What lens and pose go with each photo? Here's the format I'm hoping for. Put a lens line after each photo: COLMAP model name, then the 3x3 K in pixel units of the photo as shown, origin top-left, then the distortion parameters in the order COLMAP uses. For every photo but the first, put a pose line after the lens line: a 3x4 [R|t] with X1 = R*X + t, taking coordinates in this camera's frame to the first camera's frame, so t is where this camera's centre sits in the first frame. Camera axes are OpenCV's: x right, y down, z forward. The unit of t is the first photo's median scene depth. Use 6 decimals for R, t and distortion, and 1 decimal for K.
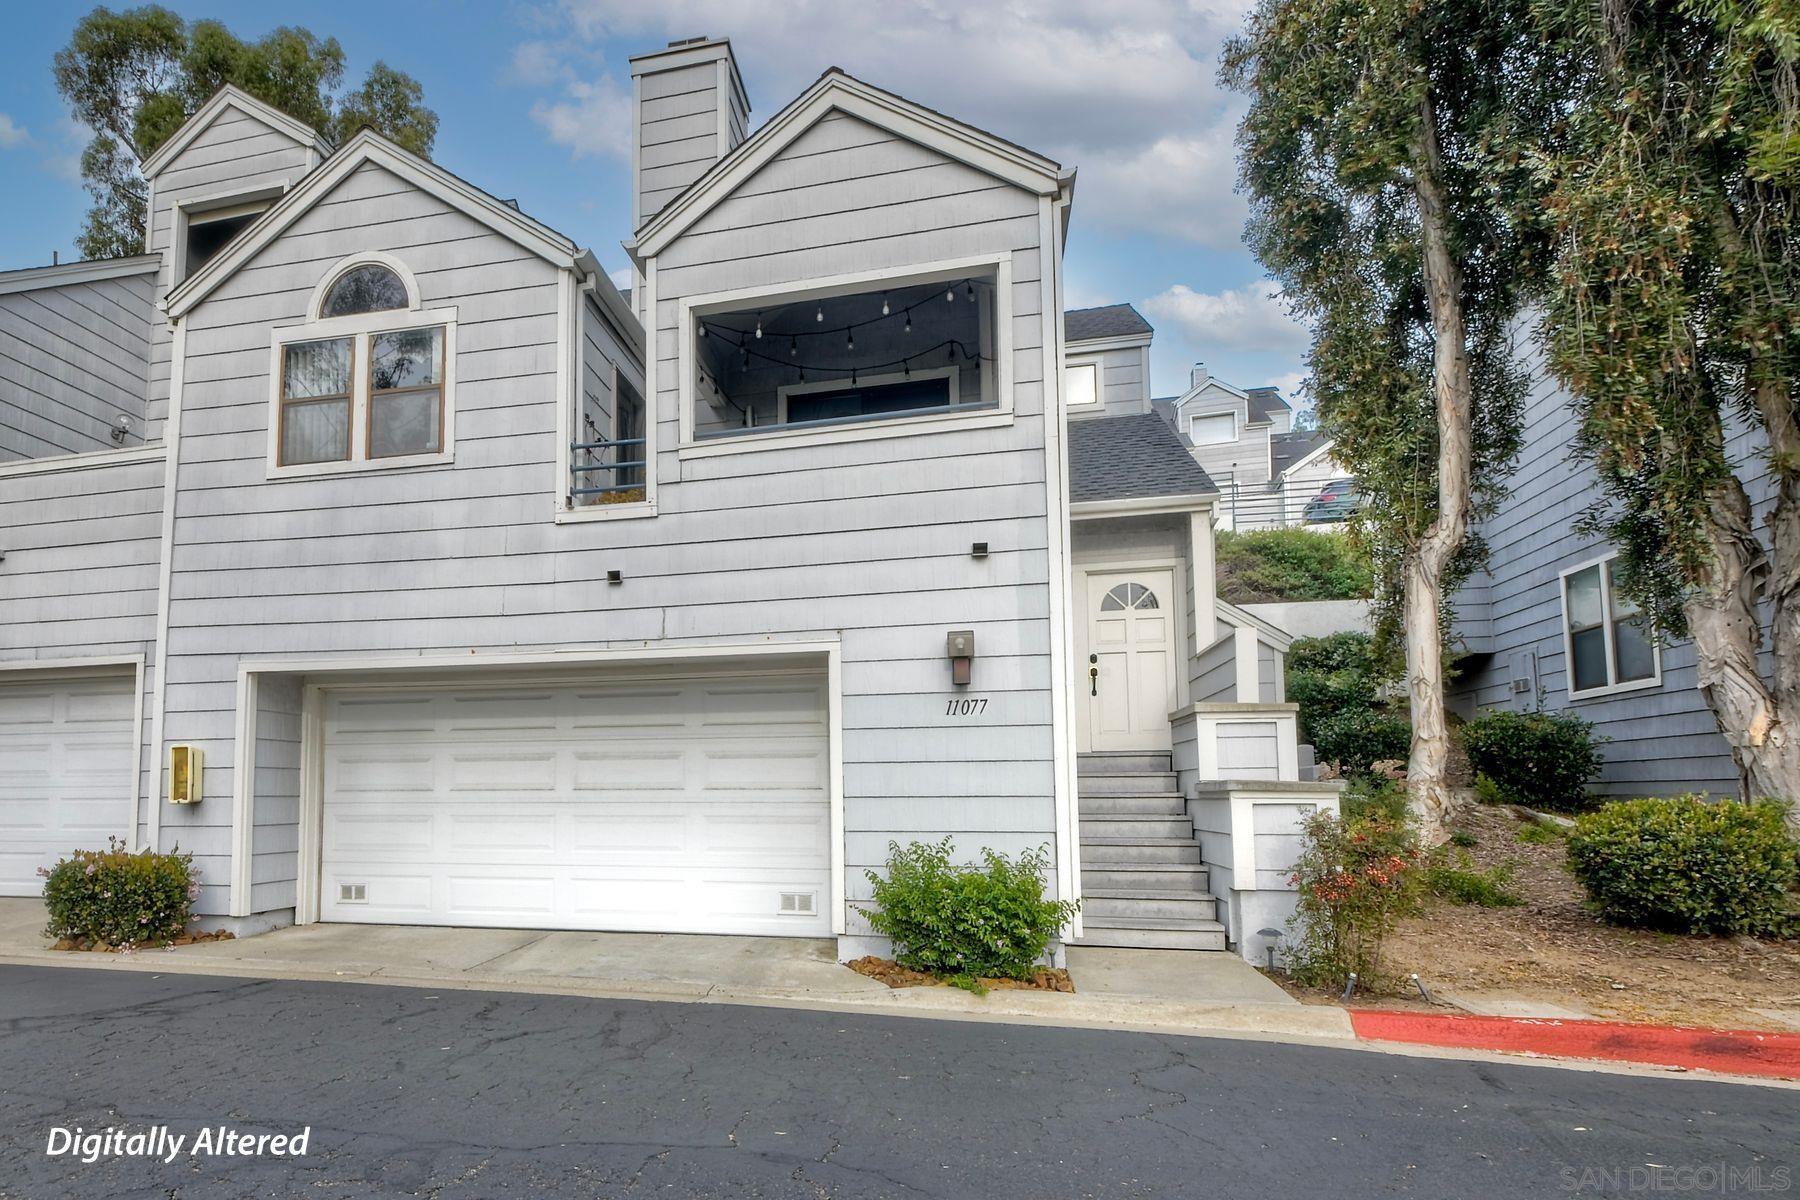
lens RADIAL K [[807.8, 0, 906.8], [0, 807.8, 607.4], [0, 0, 1]] dist [0.005552, -0.001737]
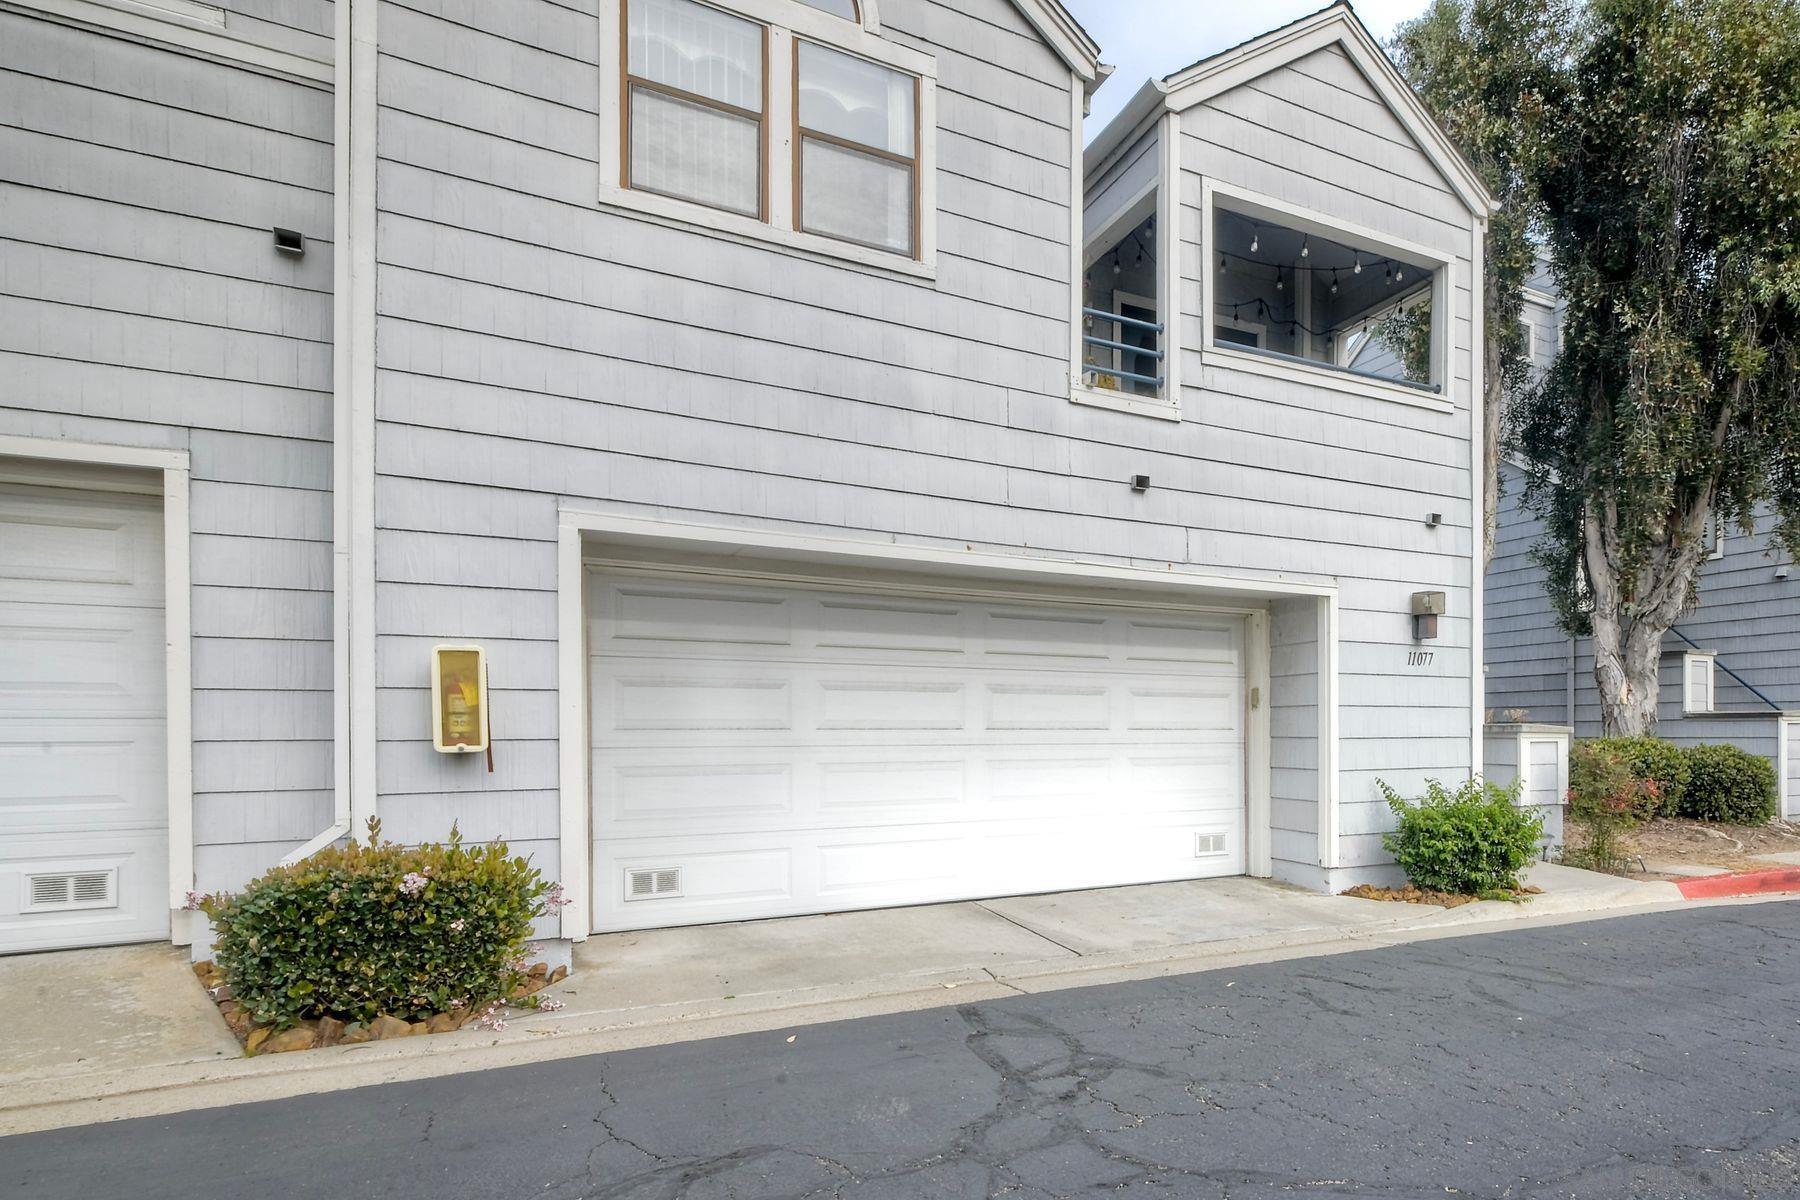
lens RADIAL K [[807.8, 0, 904.1], [0, 807.8, 595.4], [0, 0, 1]] dist [0.005552, -0.001737]
pose [[0.825932, 0.093221, 0.556008, -0.974015], [-0.130196, 0.991114, 0.027230, 0.084102], [-0.548529, -0.094880, 0.830730, 0.398127]]
